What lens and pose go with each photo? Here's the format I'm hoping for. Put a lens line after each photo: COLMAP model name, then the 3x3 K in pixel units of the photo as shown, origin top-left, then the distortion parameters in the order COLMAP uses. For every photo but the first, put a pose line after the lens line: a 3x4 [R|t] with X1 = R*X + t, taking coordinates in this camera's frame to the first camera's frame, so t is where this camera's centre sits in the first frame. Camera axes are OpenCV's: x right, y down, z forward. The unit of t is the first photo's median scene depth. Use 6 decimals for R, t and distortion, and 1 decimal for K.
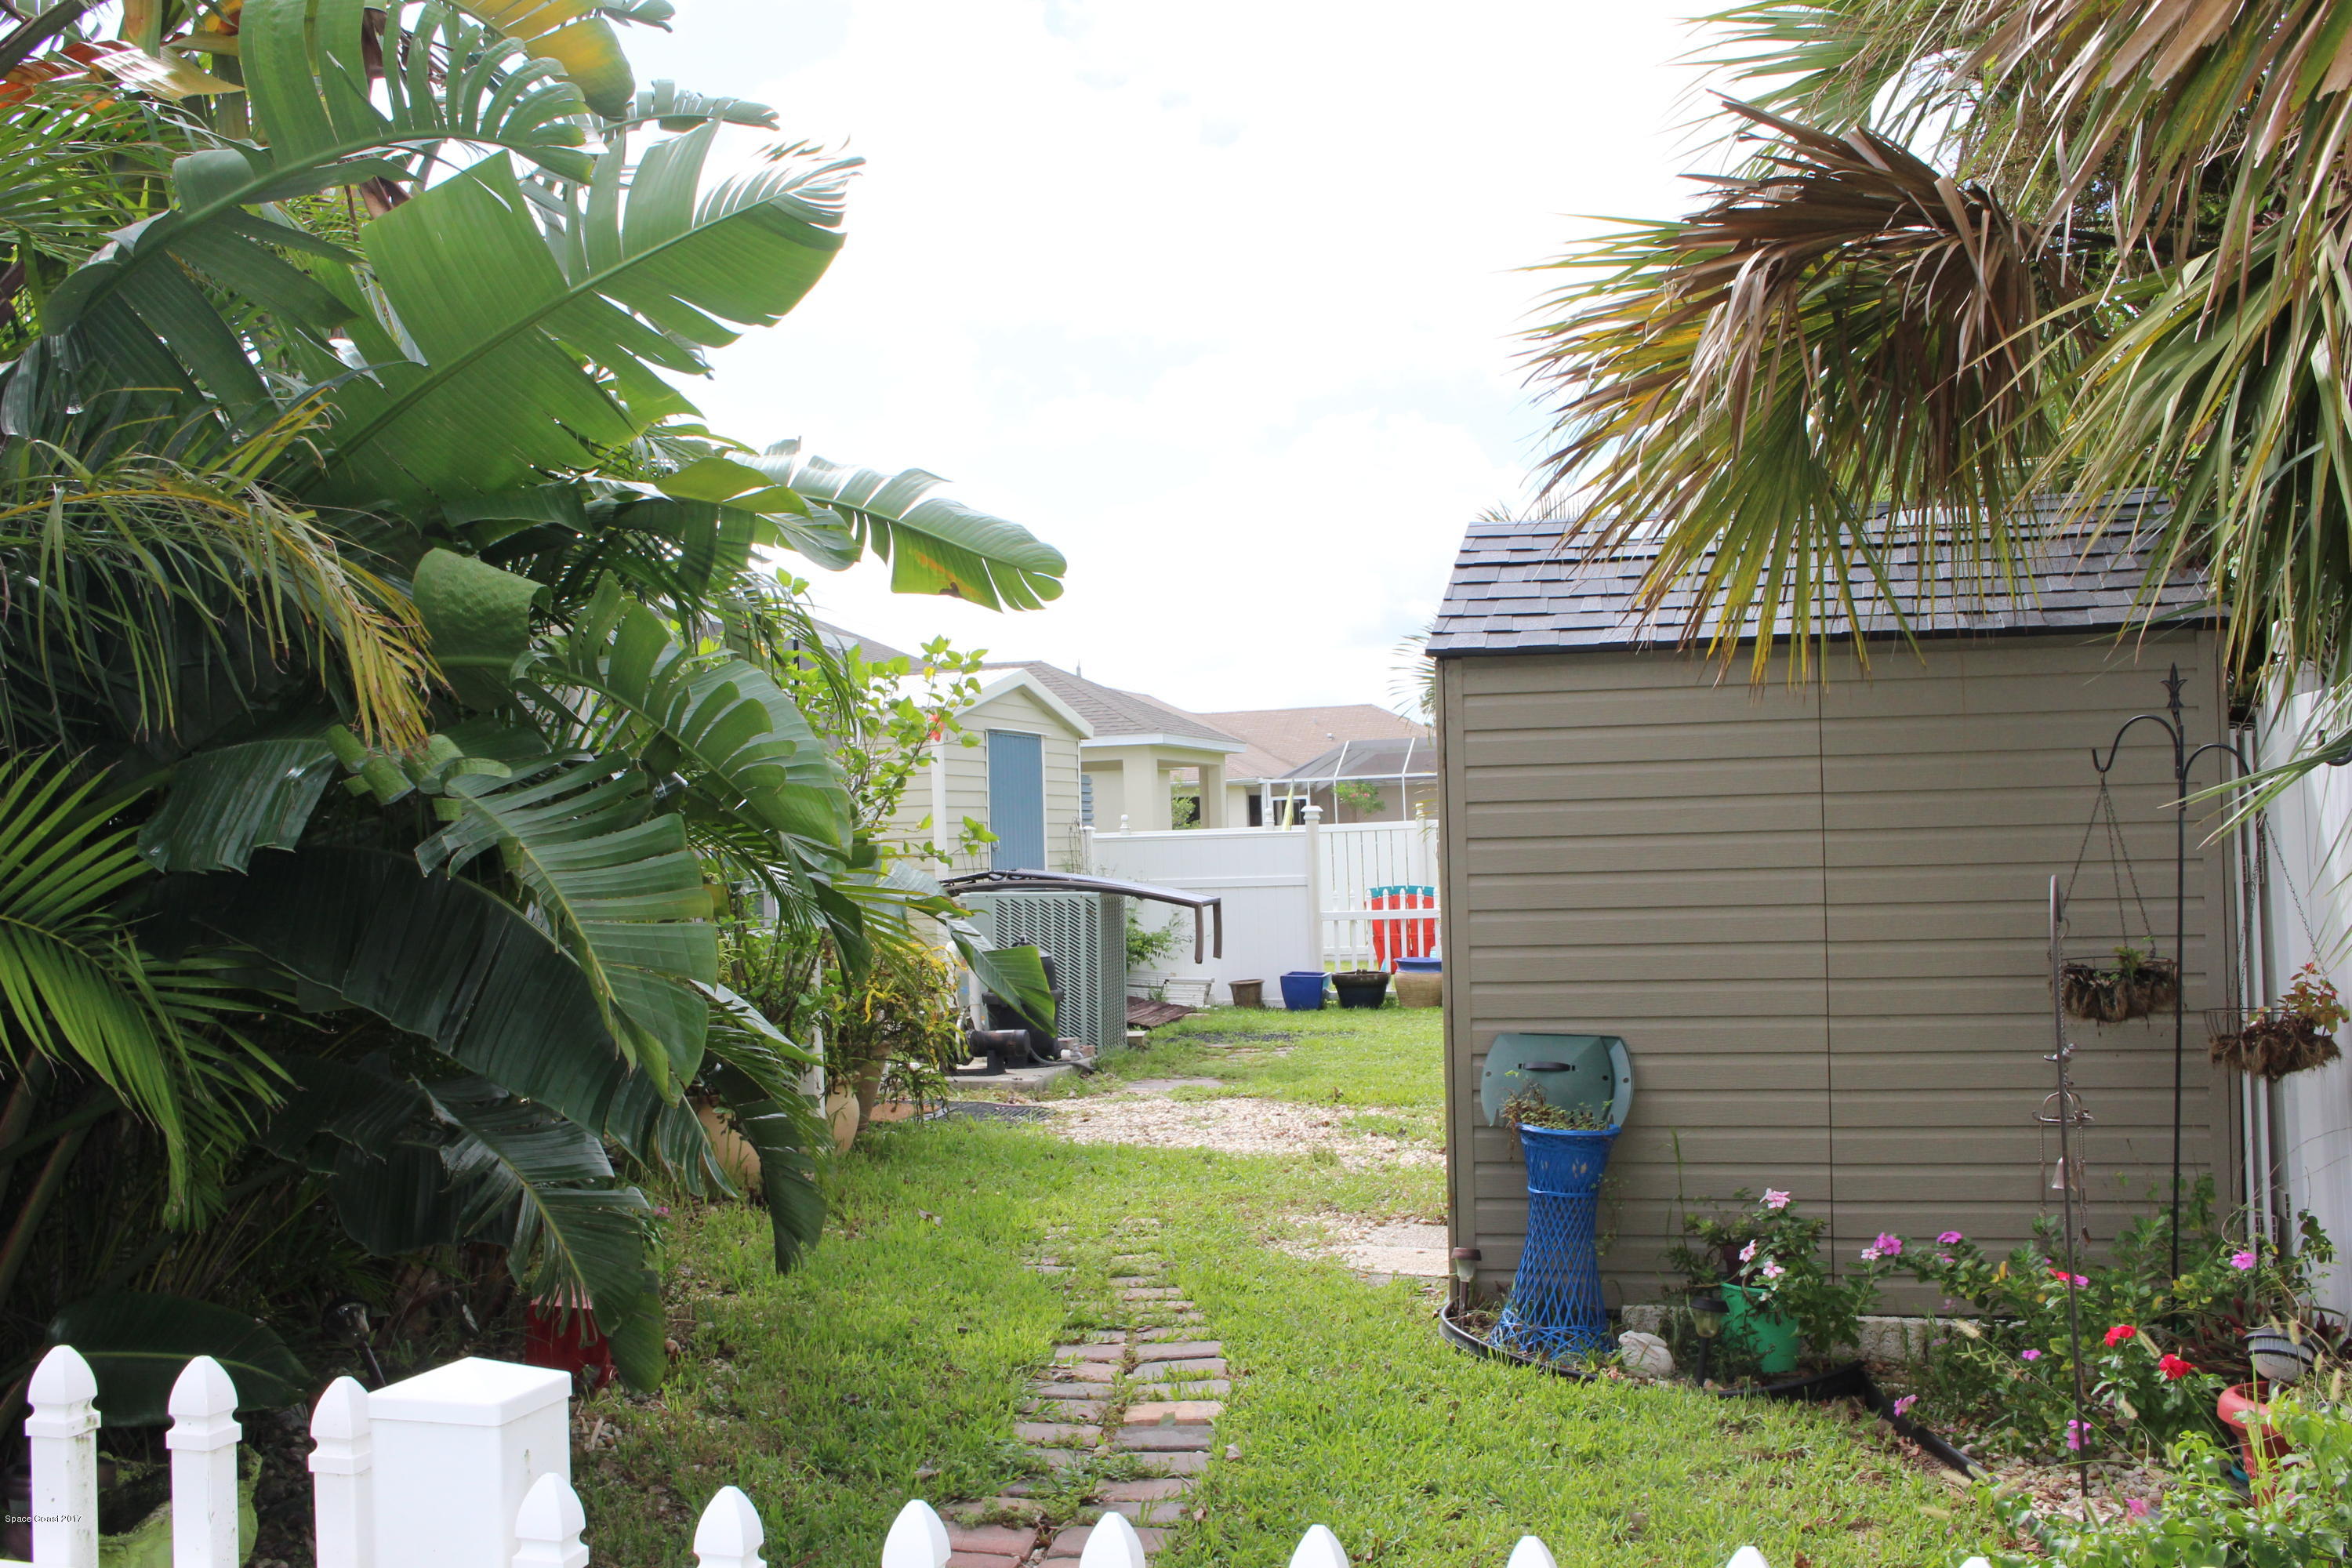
lens RADIAL K [[2393.5, 0, 1176.0], [0, 2393.5, 784.0], [0, 0, 1]] dist [-0.049009, 0.014007]
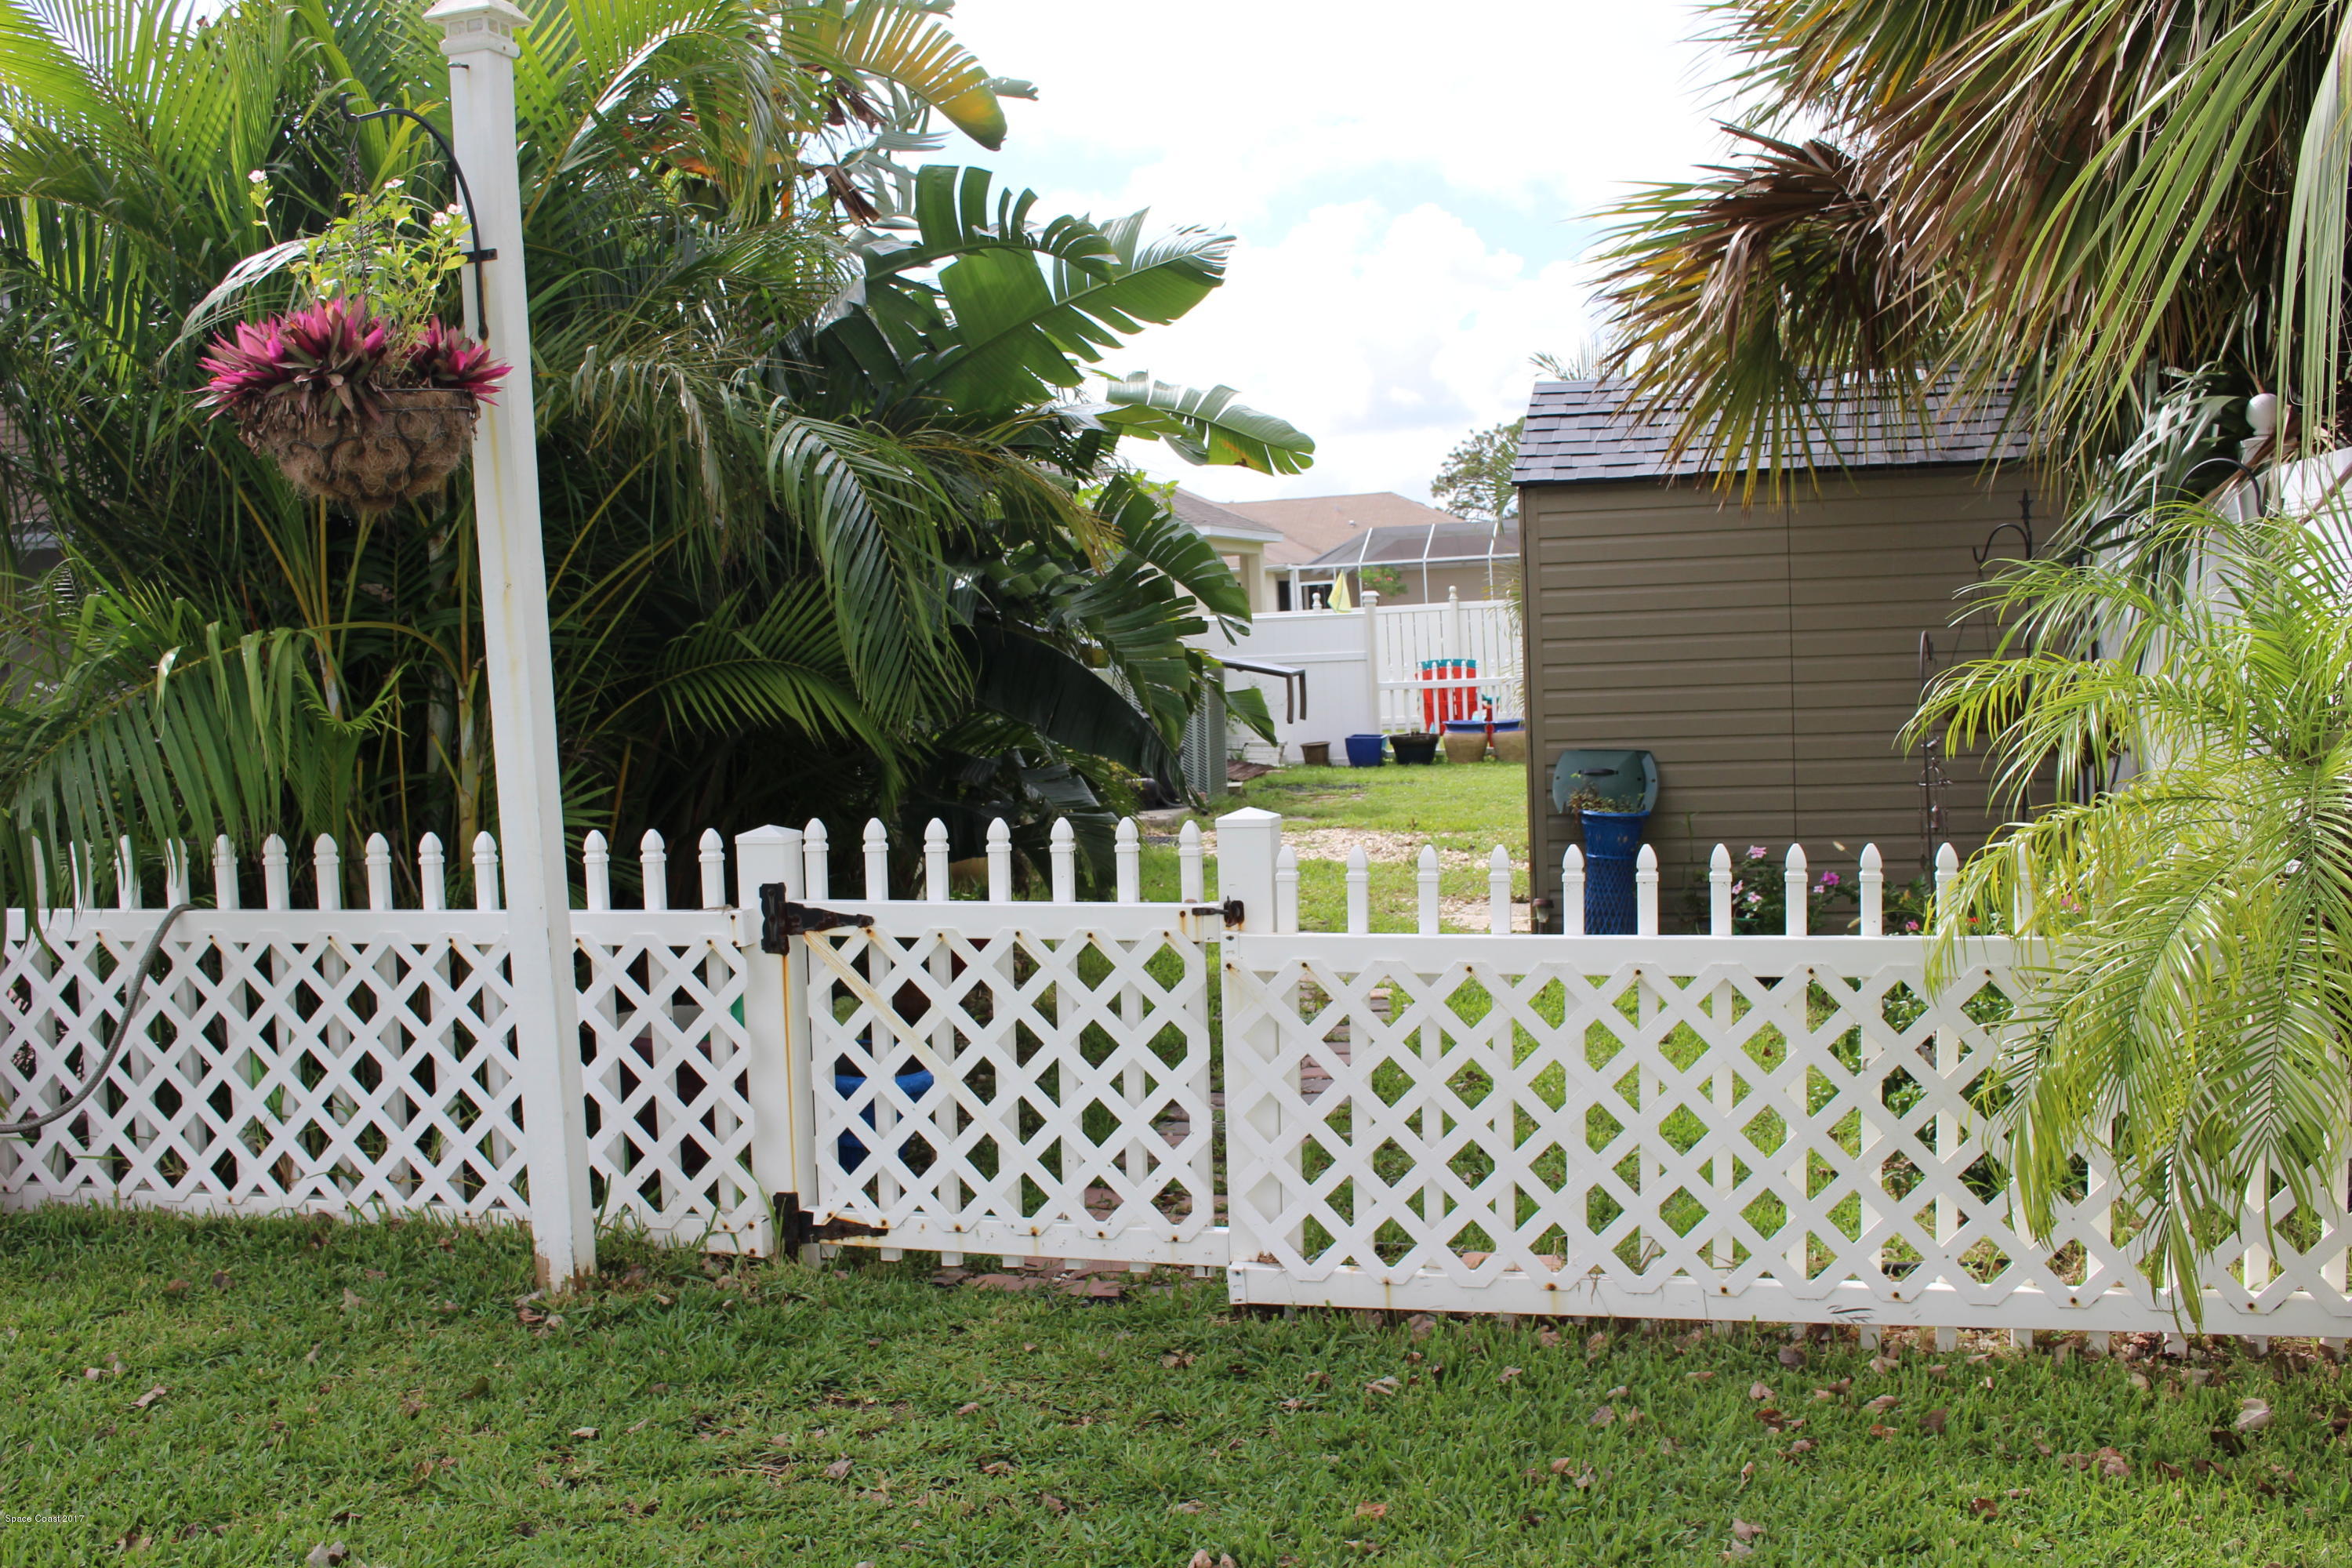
lens RADIAL K [[2247.4, 0, 1176.0], [0, 2247.4, 784.0], [0, 0, 1]] dist [-0.245694, 1.051407]
pose [[0.999717, -0.016012, -0.017604, -0.073035], [0.017597, 0.995425, 0.093907, -0.004924], [0.016020, -0.094190, 0.995425, -0.329679]]
